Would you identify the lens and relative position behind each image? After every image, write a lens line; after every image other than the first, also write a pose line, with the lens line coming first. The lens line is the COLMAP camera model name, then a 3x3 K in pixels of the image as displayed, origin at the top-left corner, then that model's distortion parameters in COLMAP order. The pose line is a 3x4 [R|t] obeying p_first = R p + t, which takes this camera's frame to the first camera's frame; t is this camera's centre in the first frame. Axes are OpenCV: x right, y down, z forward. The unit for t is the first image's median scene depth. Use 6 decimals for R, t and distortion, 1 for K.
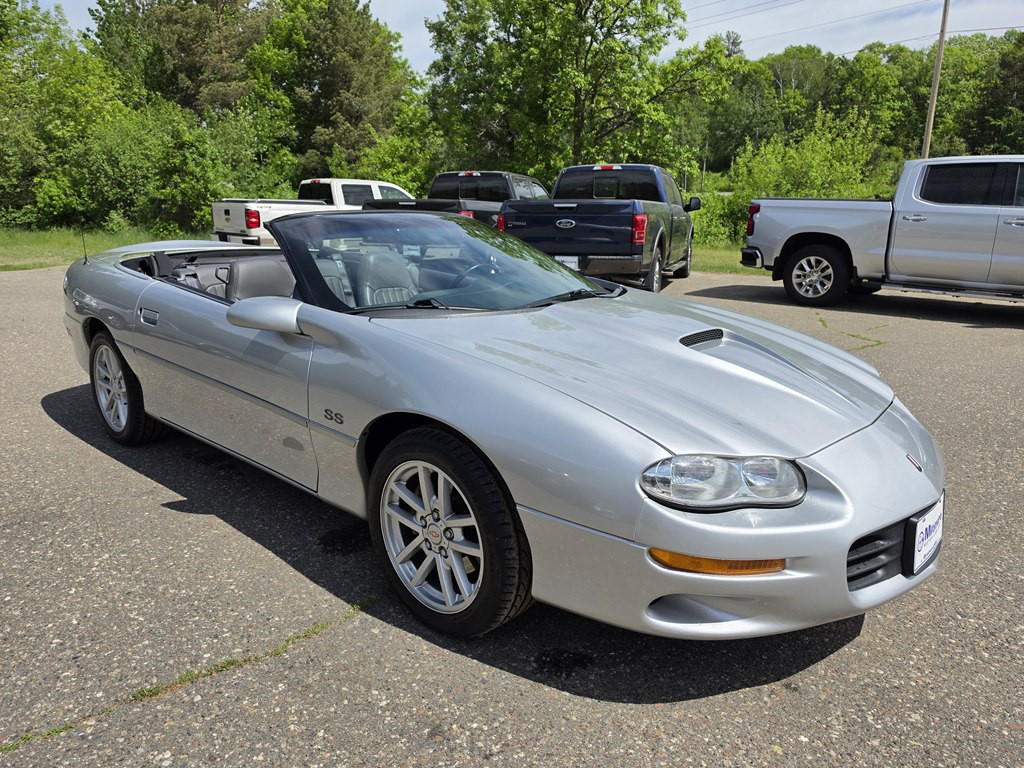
lens RADIAL K [[719.1, 0, 506.5], [0, 719.1, 395.8], [0, 0, 1]] dist [0.017266, -0.032399]
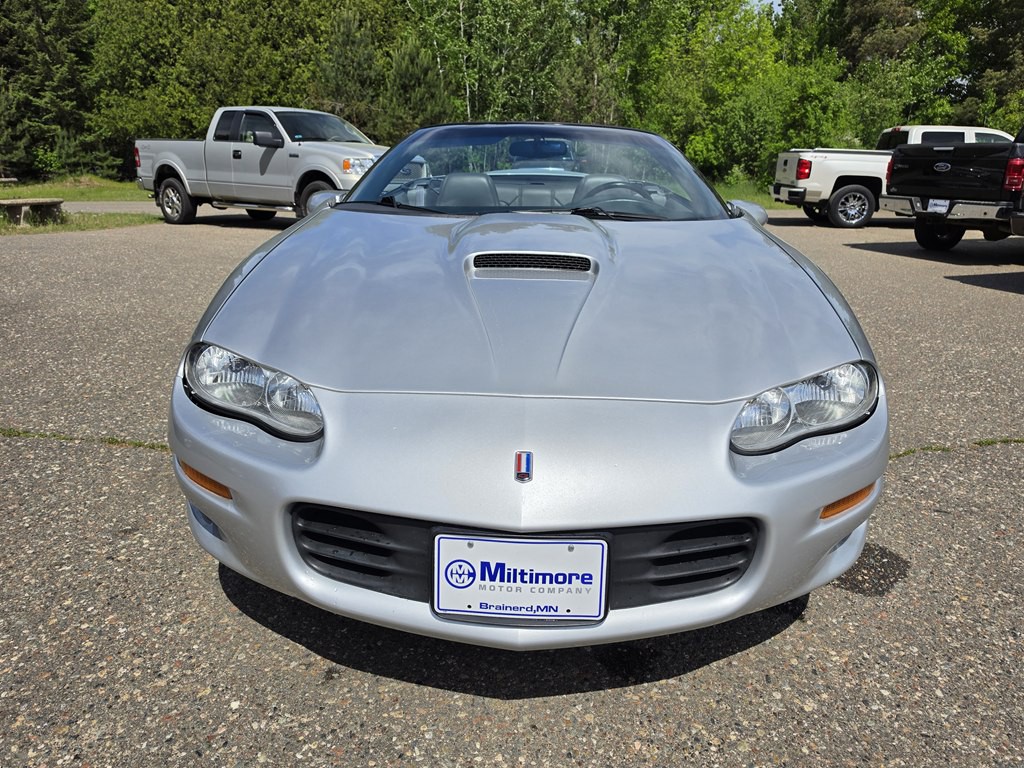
lens RADIAL K [[711.9, 0, 515.6], [0, 711.9, 394.7], [0, 0, 1]] dist [0.022208, -0.031102]
pose [[0.645407, 0.245549, -0.723295, 0.161733], [-0.209969, 0.967475, 0.141087, -0.008852], [0.734414, 0.060811, 0.675973, 0.092584]]
